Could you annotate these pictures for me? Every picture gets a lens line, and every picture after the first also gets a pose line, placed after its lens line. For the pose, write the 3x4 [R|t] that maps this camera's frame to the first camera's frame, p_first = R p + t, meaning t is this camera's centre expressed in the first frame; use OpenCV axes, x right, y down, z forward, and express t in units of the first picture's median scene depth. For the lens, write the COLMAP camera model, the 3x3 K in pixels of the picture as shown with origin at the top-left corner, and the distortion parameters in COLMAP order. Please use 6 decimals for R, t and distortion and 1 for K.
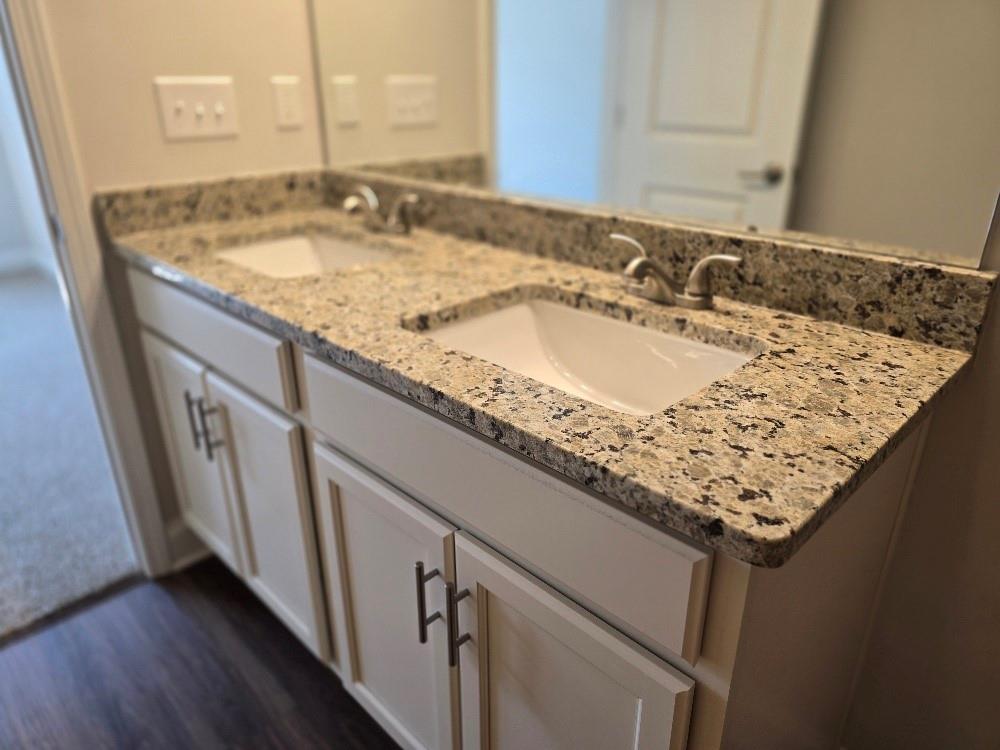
lens RADIAL K [[671.3, 0, 503.5], [0, 671.3, 374.0], [0, 0, 1]] dist [0.053292, -0.044937]
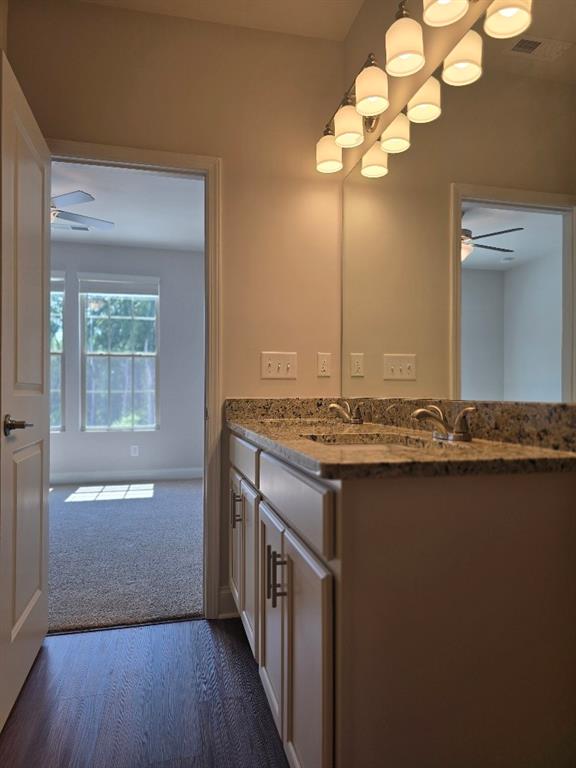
lens RADIAL K [[515.6, 0, 289.5], [0, 515.6, 389.2], [0, 0, 1]] dist [0.053292, -0.044937]
pose [[0.850772, 0.000295, -0.525534, 0.608020], [-0.216774, 0.911162, -0.350419, 0.330878], [0.478743, 0.412049, 0.775255, -0.259039]]
